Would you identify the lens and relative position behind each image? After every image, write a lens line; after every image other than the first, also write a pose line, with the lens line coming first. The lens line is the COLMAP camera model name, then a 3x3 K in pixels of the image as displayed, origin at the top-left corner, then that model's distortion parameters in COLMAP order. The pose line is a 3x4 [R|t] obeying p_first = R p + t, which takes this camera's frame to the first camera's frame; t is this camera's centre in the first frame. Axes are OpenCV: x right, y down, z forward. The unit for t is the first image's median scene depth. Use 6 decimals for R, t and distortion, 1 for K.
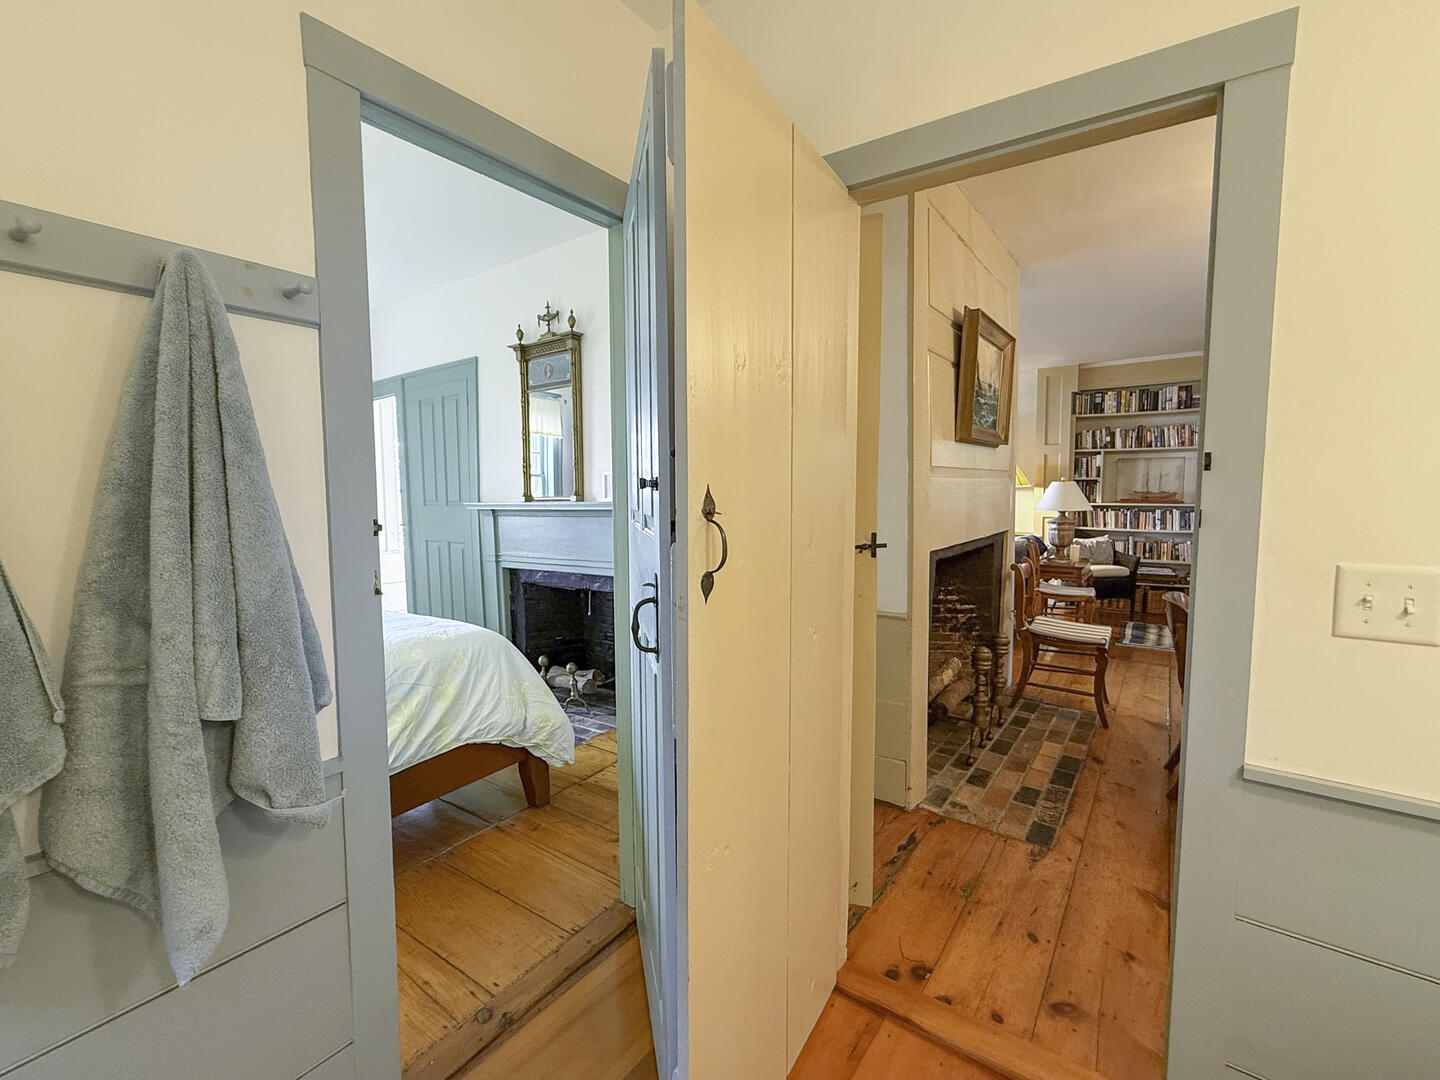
lens RADIAL K [[655.4, 0, 722.5], [0, 655.4, 543.8], [0, 0, 1]] dist [-0.002013, -0.000087]
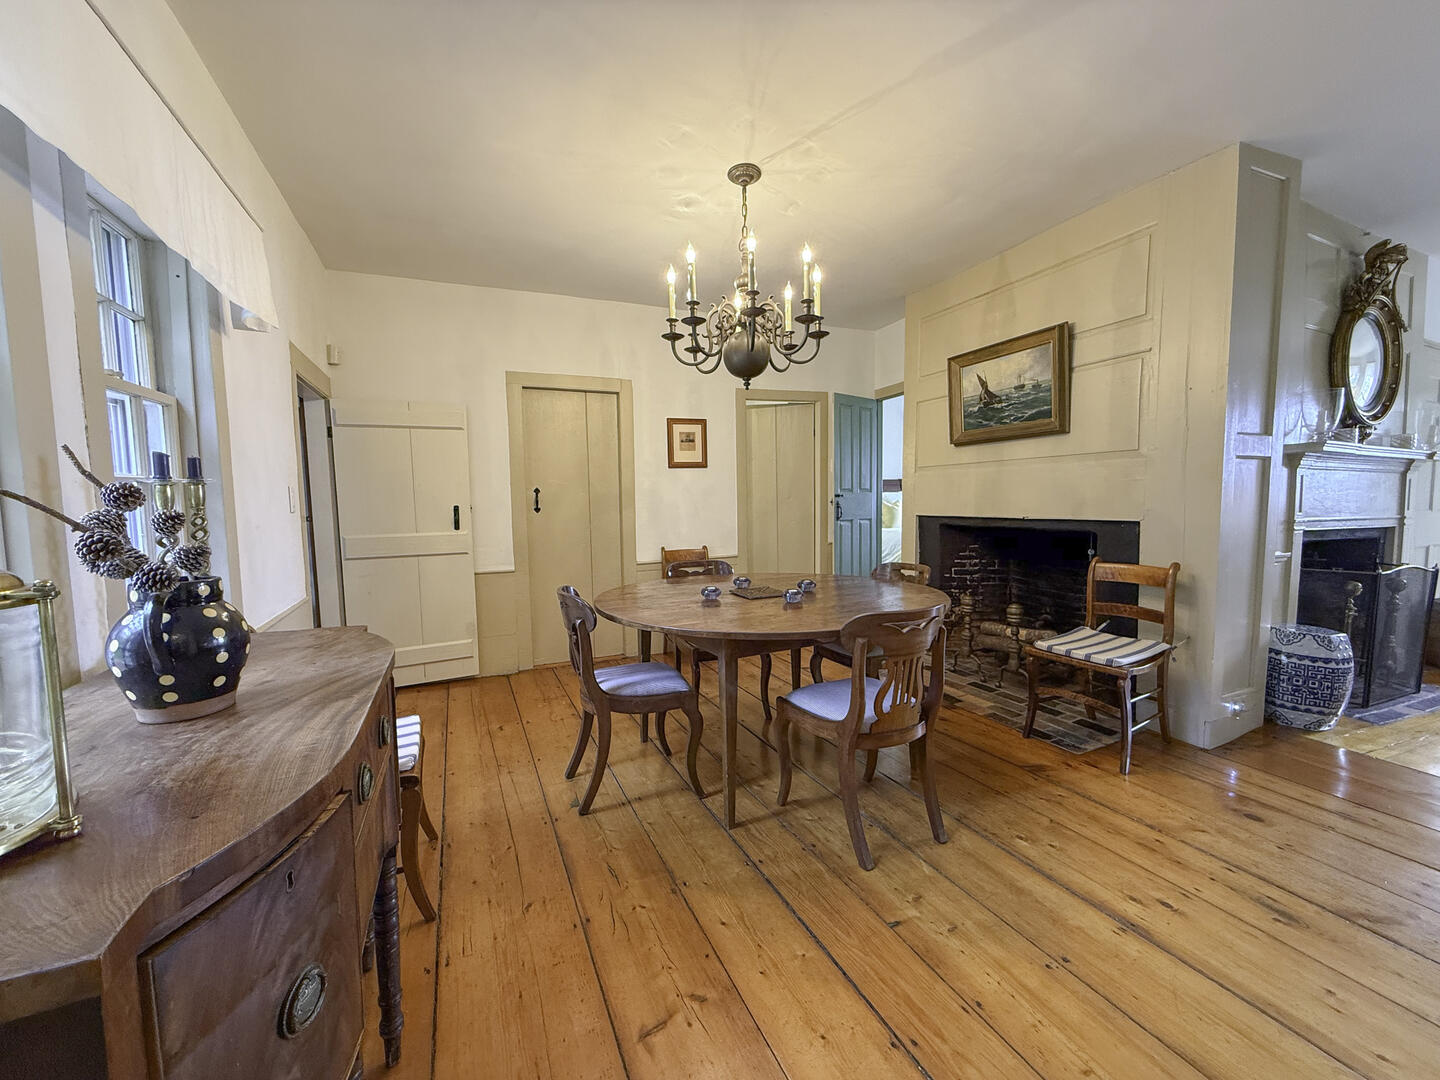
lens RADIAL K [[594.7, 0, 720.5], [0, 594.7, 544.5], [0, 0, 1]] dist [-0.002313, -0.000635]
pose [[-0.527827, 0.076583, -0.845892, 2.772091], [-0.044778, 0.992033, 0.117755, -0.137891], [0.848171, 0.100031, -0.520192, 1.903289]]
